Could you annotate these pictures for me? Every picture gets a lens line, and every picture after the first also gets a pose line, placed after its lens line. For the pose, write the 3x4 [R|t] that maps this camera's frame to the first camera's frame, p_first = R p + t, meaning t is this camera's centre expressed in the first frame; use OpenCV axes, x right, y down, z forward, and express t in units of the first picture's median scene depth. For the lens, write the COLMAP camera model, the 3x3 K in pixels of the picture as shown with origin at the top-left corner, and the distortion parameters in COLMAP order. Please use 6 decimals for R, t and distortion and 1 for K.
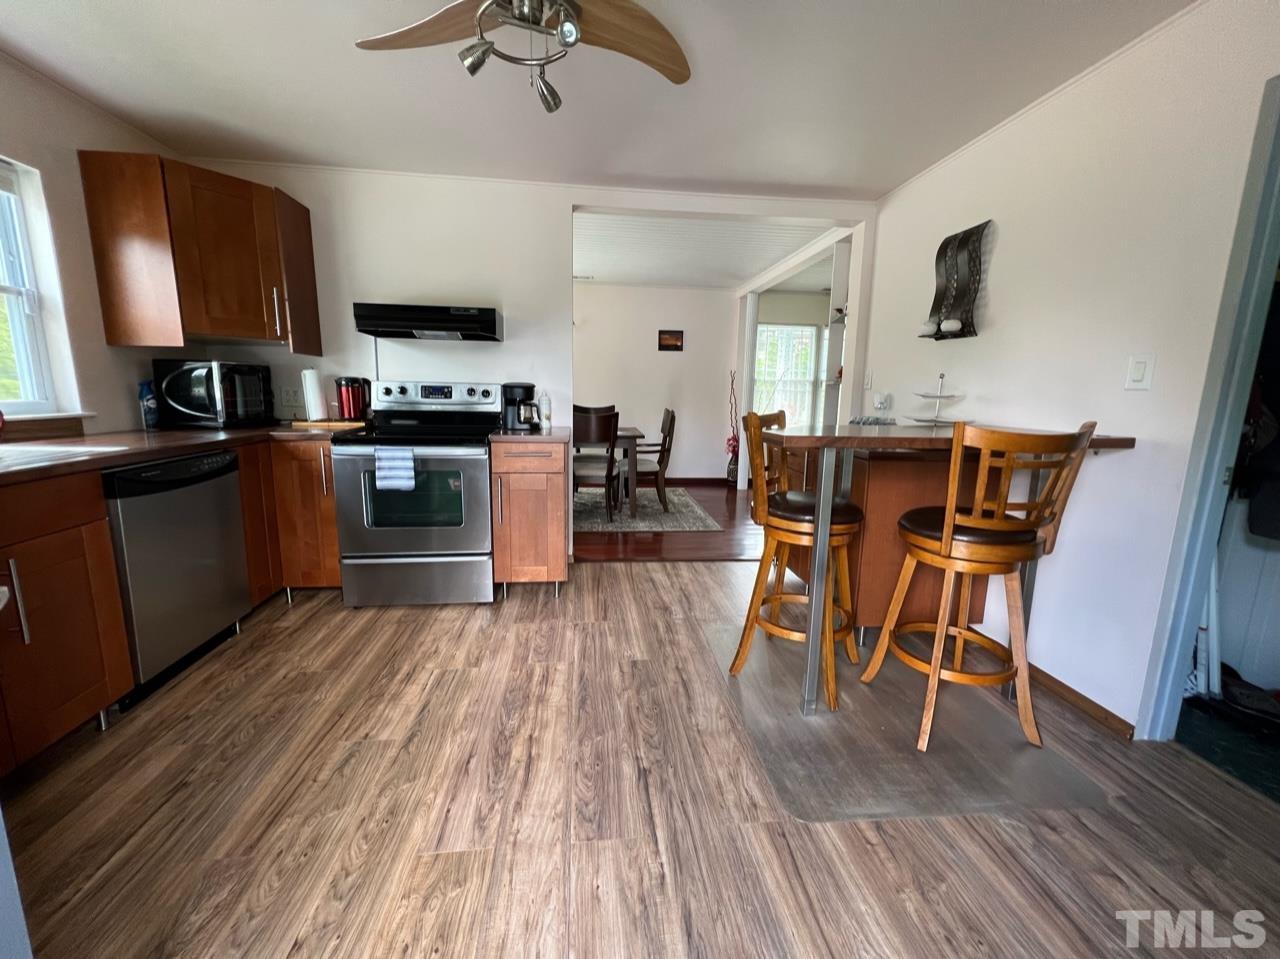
lens RADIAL K [[514.2, 0, 639.2], [0, 514.2, 478.3], [0, 0, 1]] dist [0.002283, -0.000859]
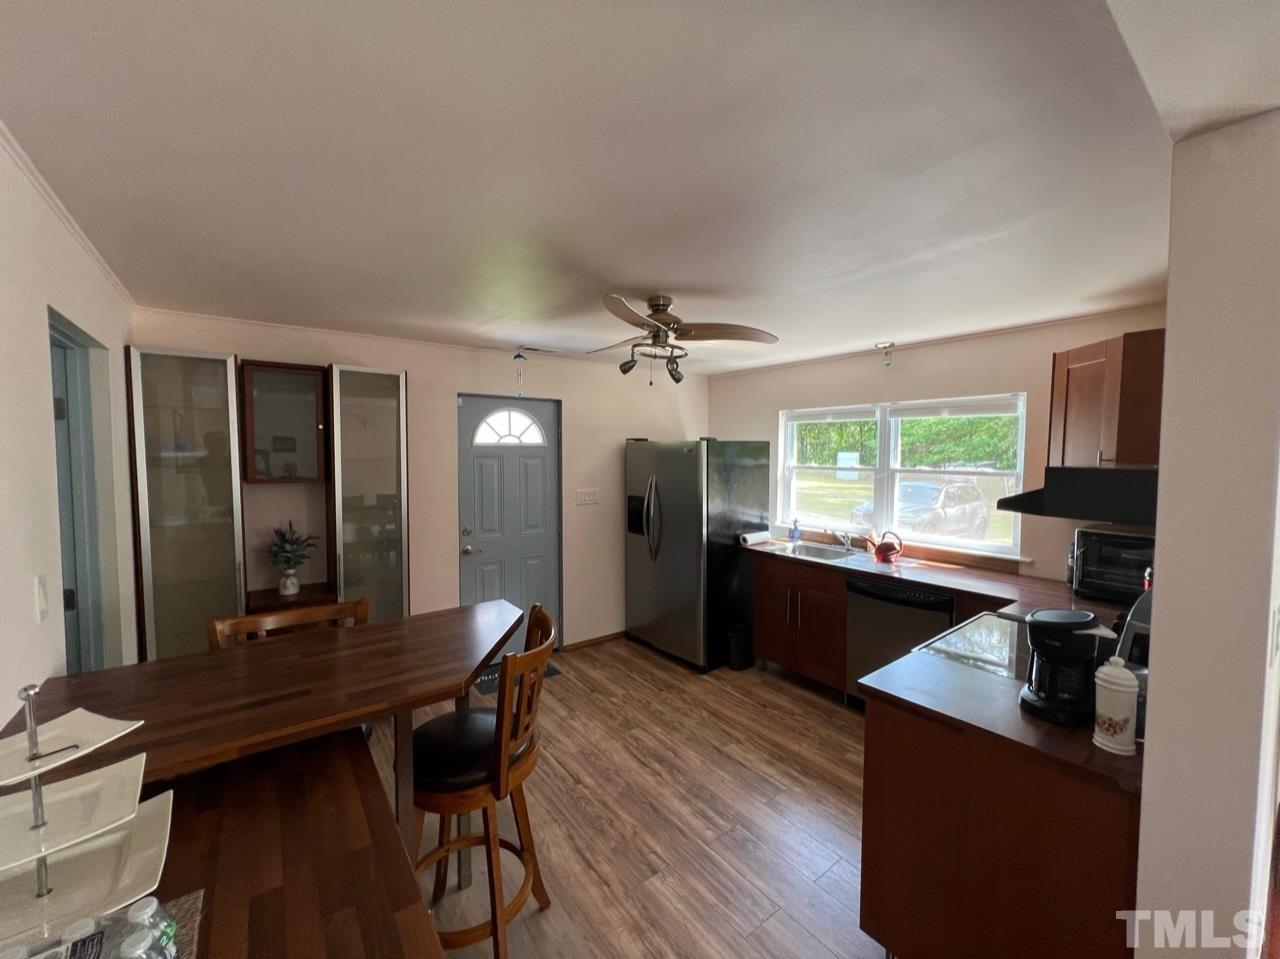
lens RADIAL K [[514.2, 0, 640.0], [0, 514.2, 476.6], [0, 0, 1]] dist [0.002283, -0.000859]
pose [[-0.859111, 0.003866, -0.511775, 0.484436], [-0.106583, 0.976695, 0.186299, -0.498849], [0.500568, 0.214598, -0.838677, 1.641235]]
